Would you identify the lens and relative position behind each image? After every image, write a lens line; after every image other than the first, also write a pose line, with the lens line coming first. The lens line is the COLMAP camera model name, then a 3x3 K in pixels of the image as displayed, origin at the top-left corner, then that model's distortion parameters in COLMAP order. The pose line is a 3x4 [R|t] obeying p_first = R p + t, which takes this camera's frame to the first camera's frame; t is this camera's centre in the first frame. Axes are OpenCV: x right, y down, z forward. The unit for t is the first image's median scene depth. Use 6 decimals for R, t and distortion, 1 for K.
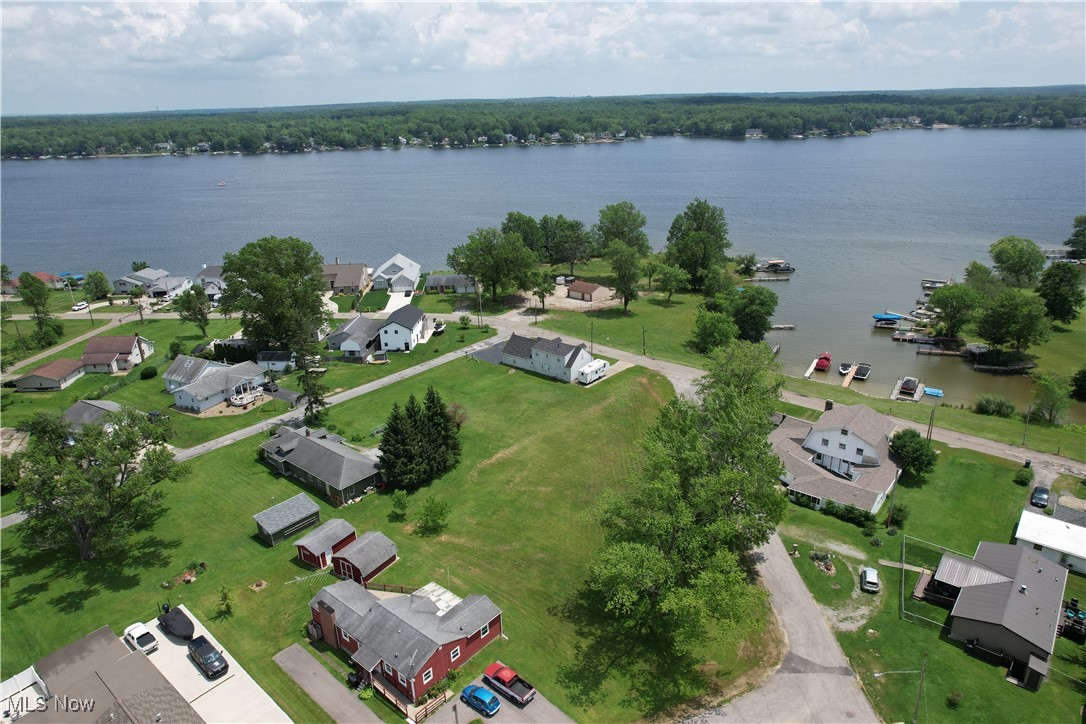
lens RADIAL K [[697.3, 0, 543.0], [0, 697.3, 362.0], [0, 0, 1]] dist [-0.081923, 0.077359]
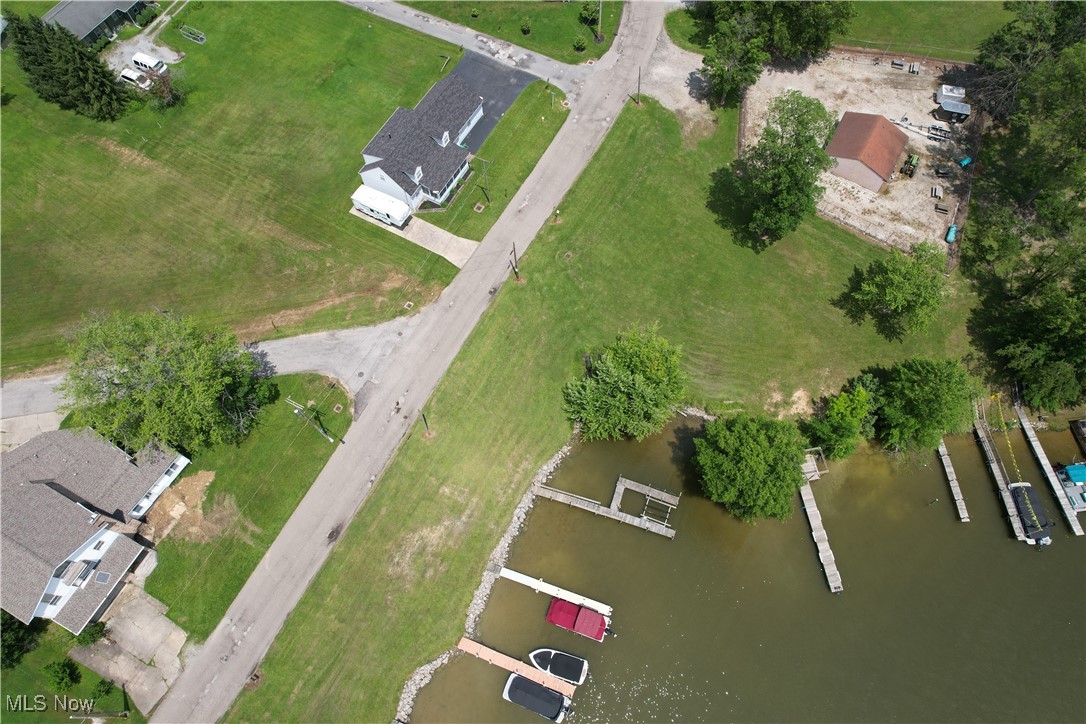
lens RADIAL K [[697.3, 0, 543.0], [0, 697.3, 362.0], [0, 0, 1]] dist [-0.081923, 0.077359]
pose [[0.192907, 0.897280, -0.397084, 0.410788], [-0.341722, 0.440786, 0.830021, -0.426919], [0.919790, -0.024424, 0.391651, 0.768771]]
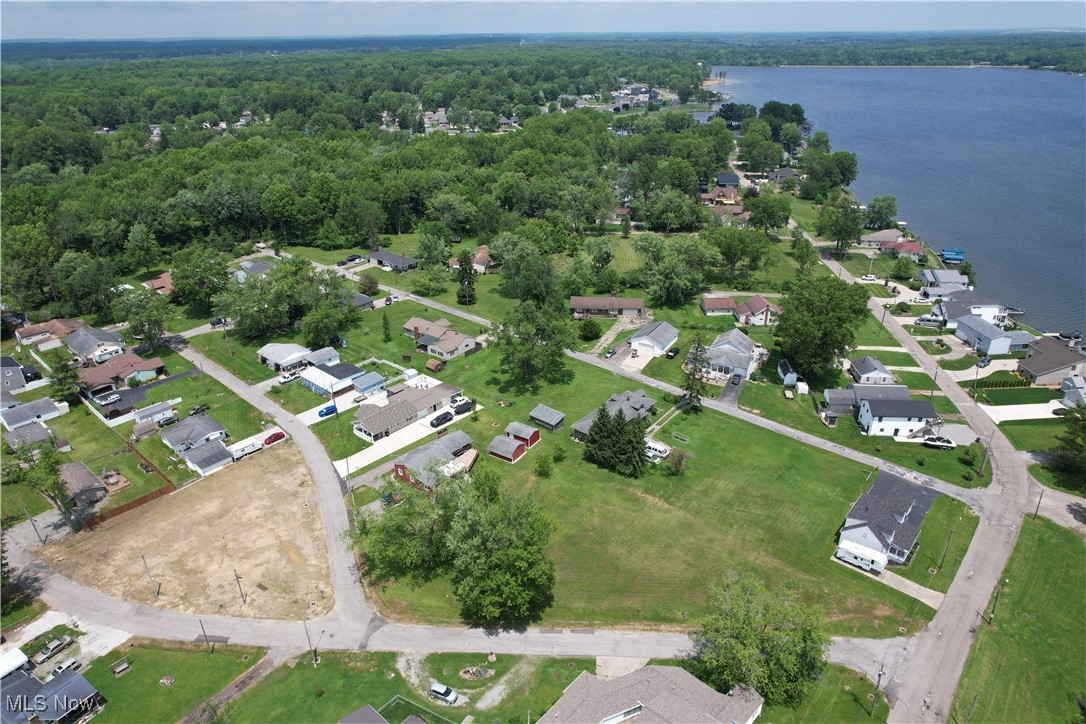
lens RADIAL K [[697.3, 0, 543.0], [0, 697.3, 362.0], [0, 0, 1]] dist [-0.081923, 0.077359]
pose [[-0.021546, 0.456165, -0.889634, 0.610873], [-0.345526, 0.831611, 0.434782, -0.351811], [0.938162, 0.316759, 0.139699, 0.393773]]
